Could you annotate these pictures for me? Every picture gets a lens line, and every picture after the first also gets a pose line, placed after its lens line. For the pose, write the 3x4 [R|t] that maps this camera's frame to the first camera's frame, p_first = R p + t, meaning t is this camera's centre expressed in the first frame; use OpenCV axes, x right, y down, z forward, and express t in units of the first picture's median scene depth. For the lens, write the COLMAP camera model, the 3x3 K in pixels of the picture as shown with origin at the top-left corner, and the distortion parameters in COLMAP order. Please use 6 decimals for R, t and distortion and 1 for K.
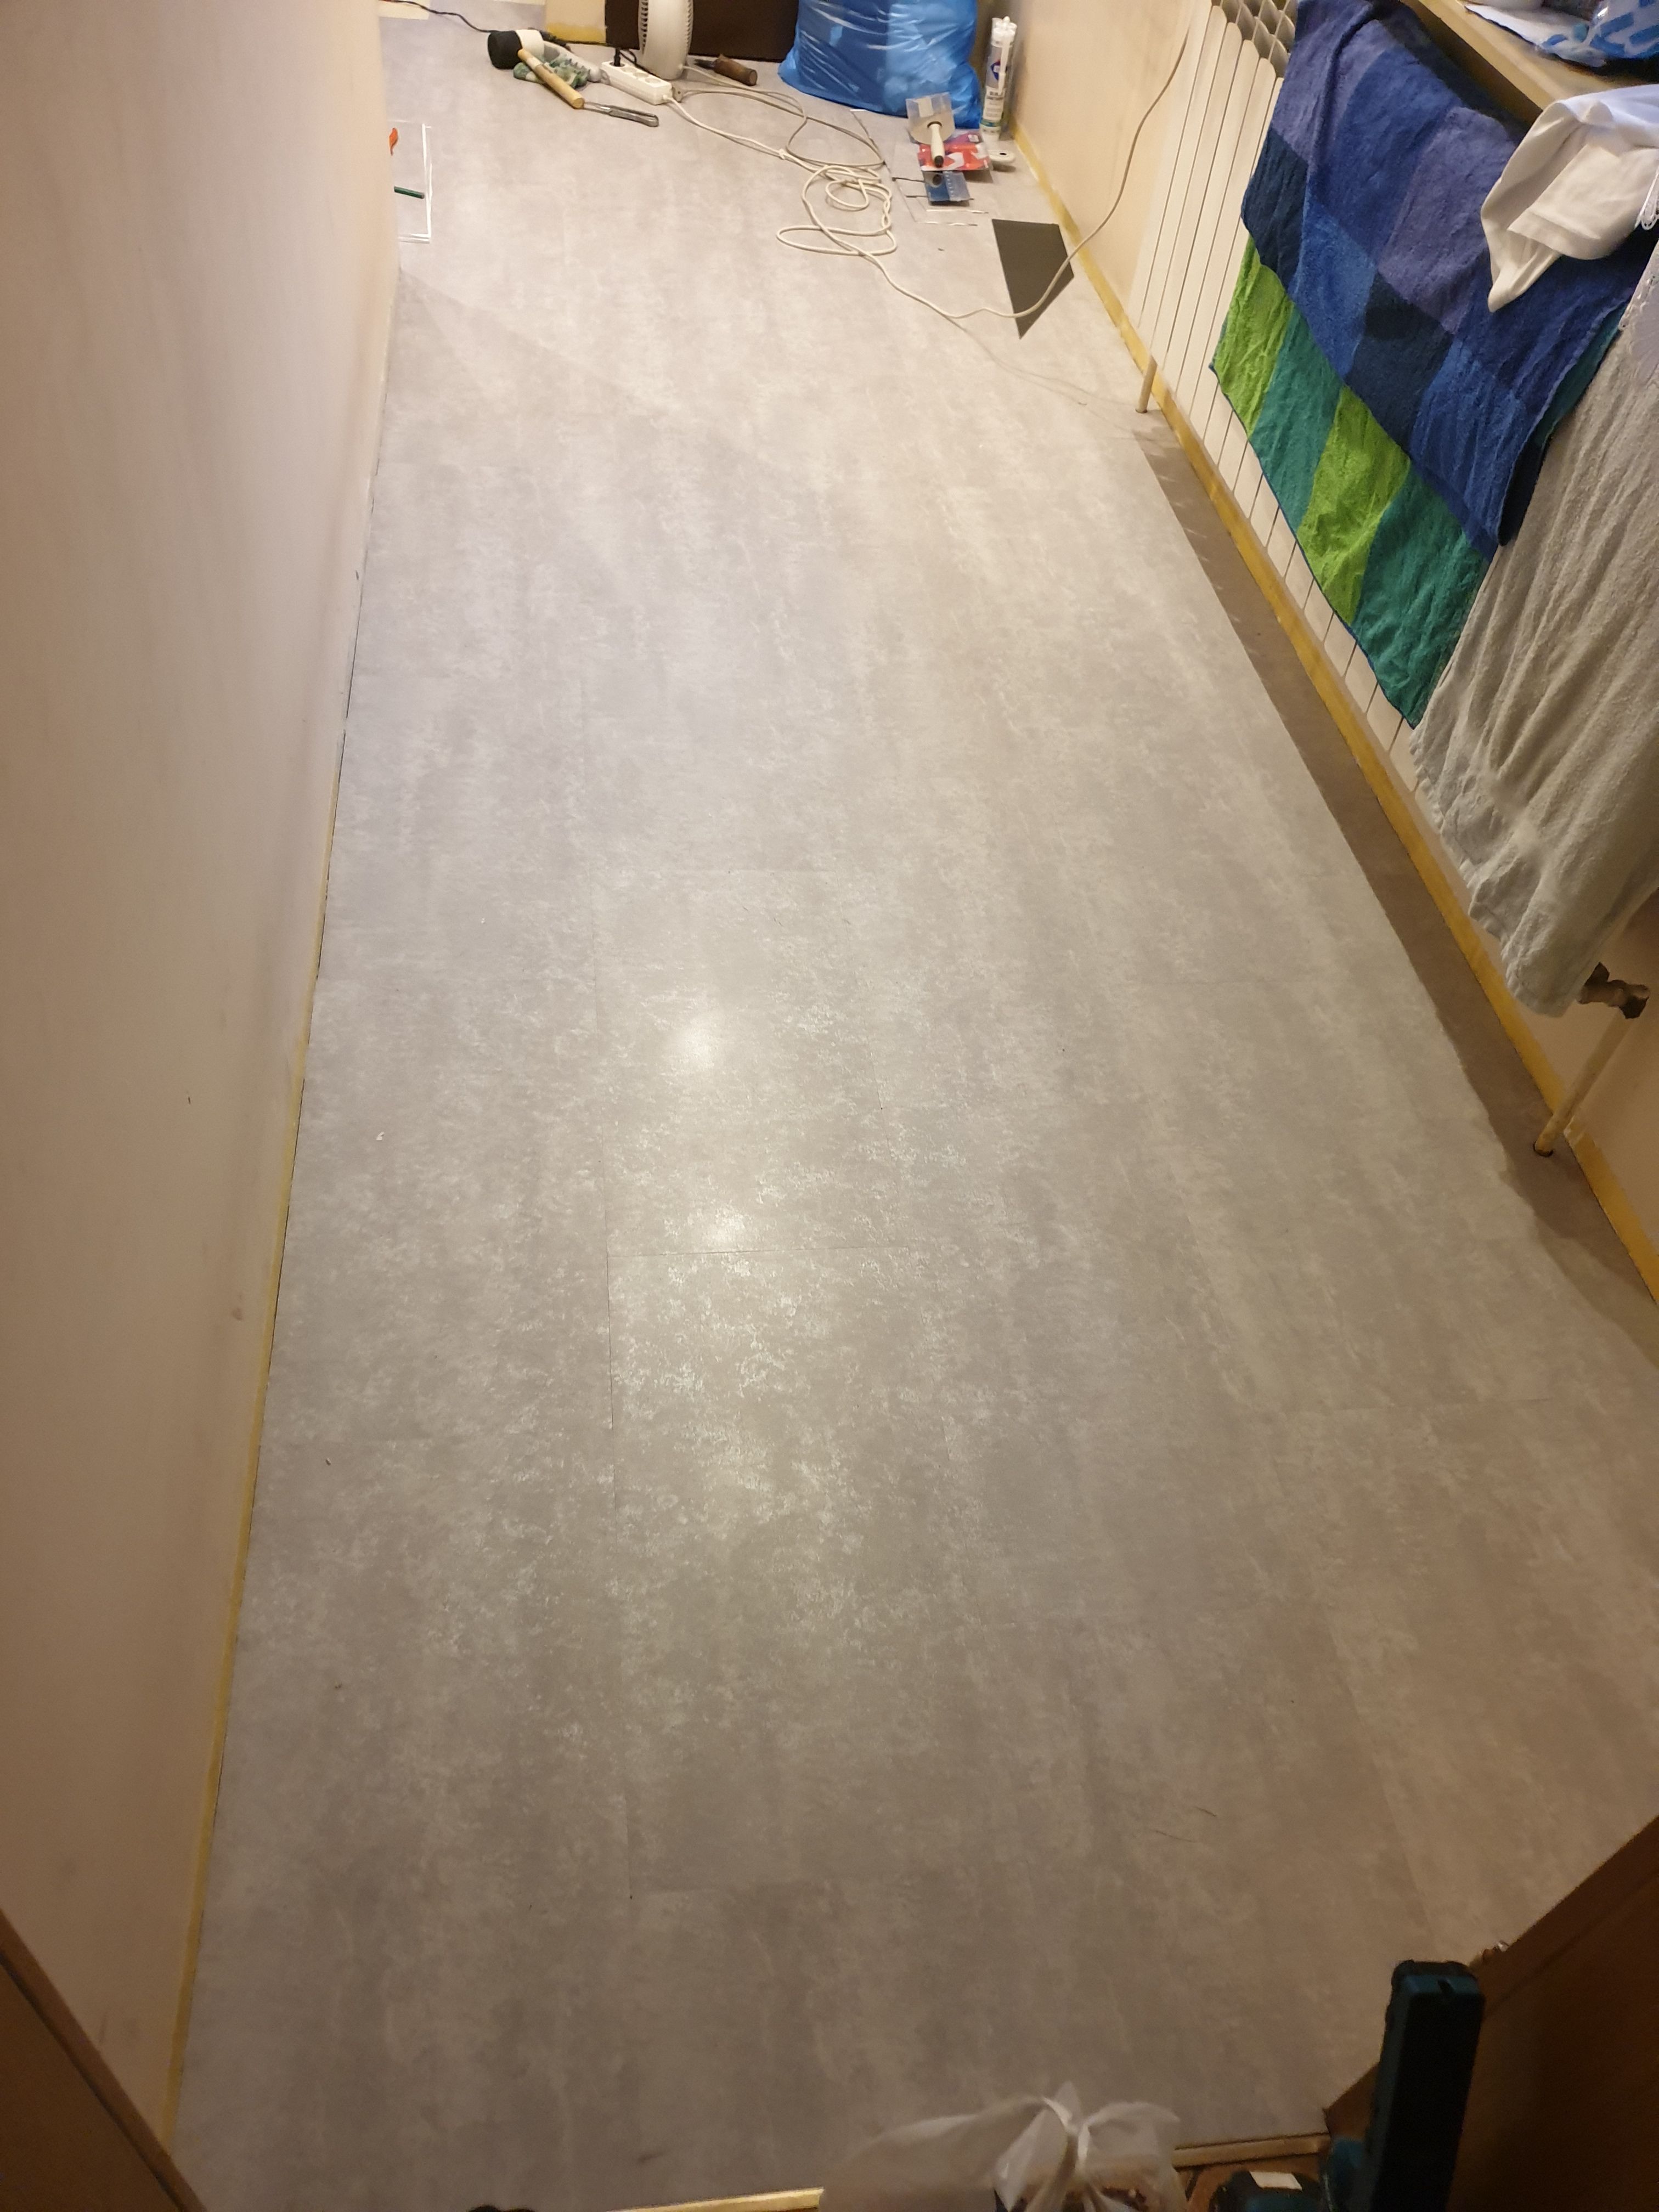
lens RADIAL K [[1703.5, 0, 812.5], [0, 1703.5, 1099.2], [0, 0, 1]] dist [0.027407, -0.001817]
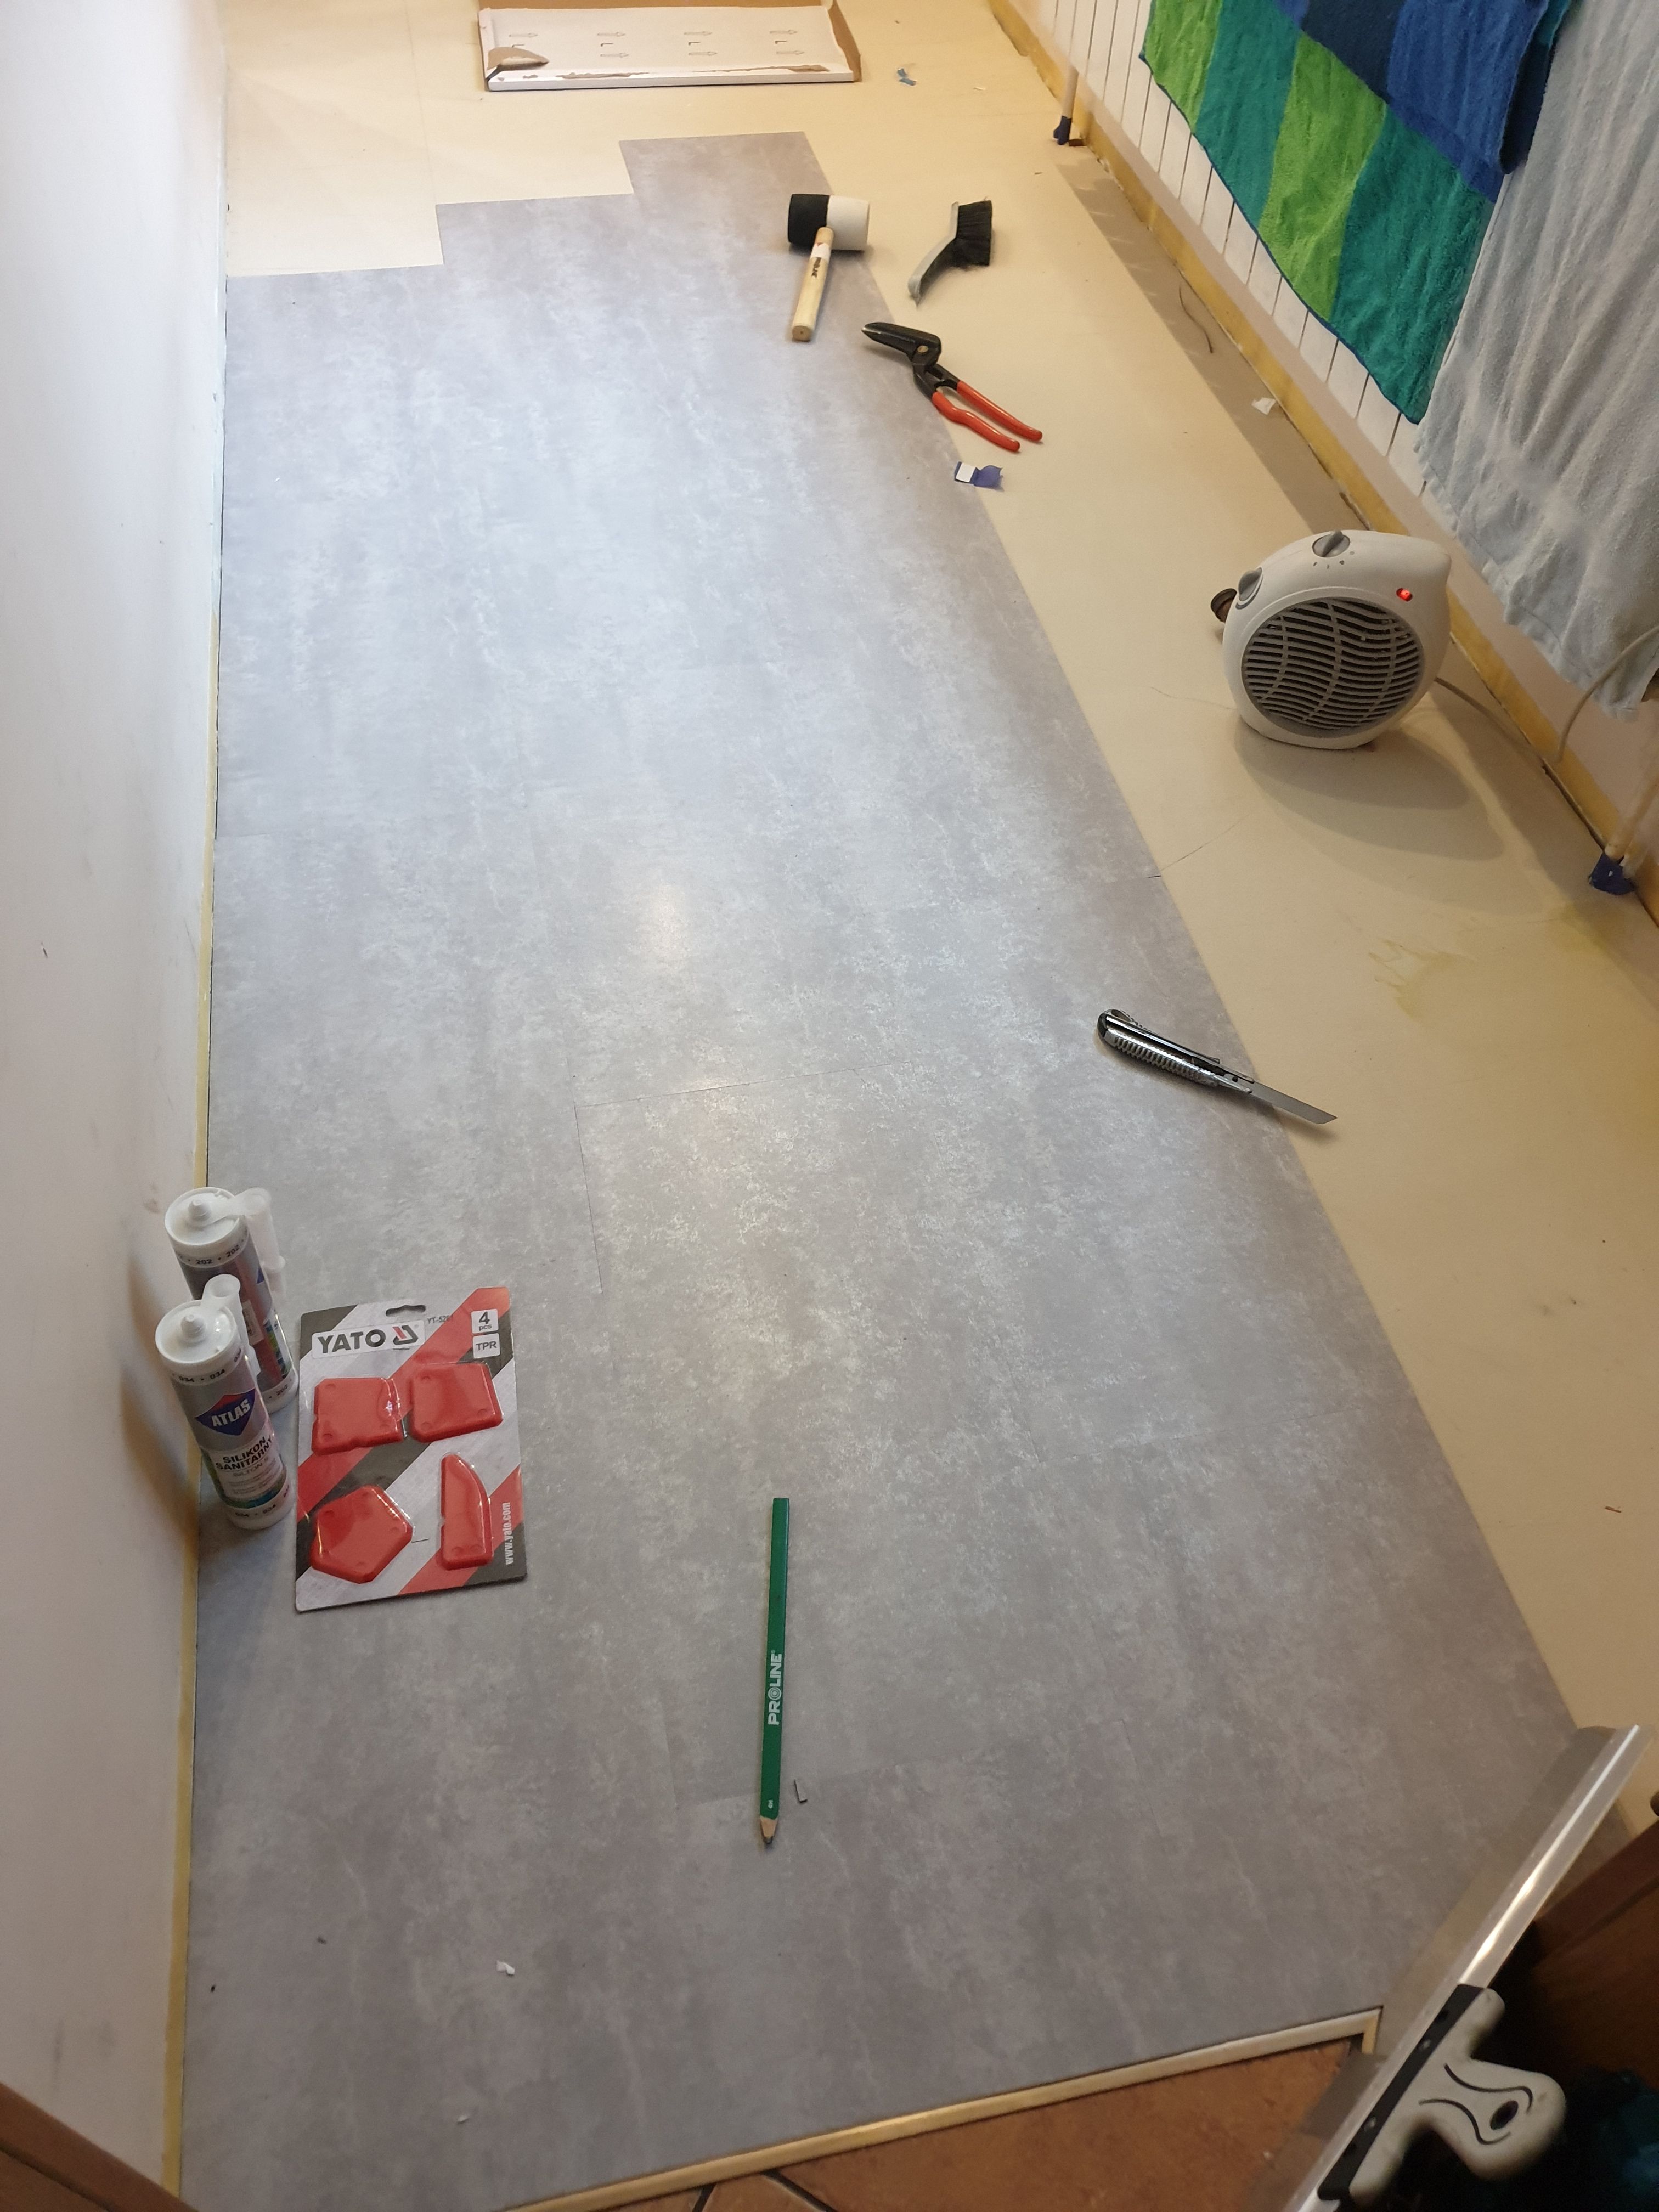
lens RADIAL K [[1703.5, 0, 793.7], [0, 1703.5, 1083.5], [0, 0, 1]] dist [0.027407, -0.001817]
pose [[0.993612, -0.112581, -0.007740, 0.000748], [0.112843, 0.991791, 0.060145, 0.038000], [0.000906, -0.060635, 0.998160, 0.109747]]
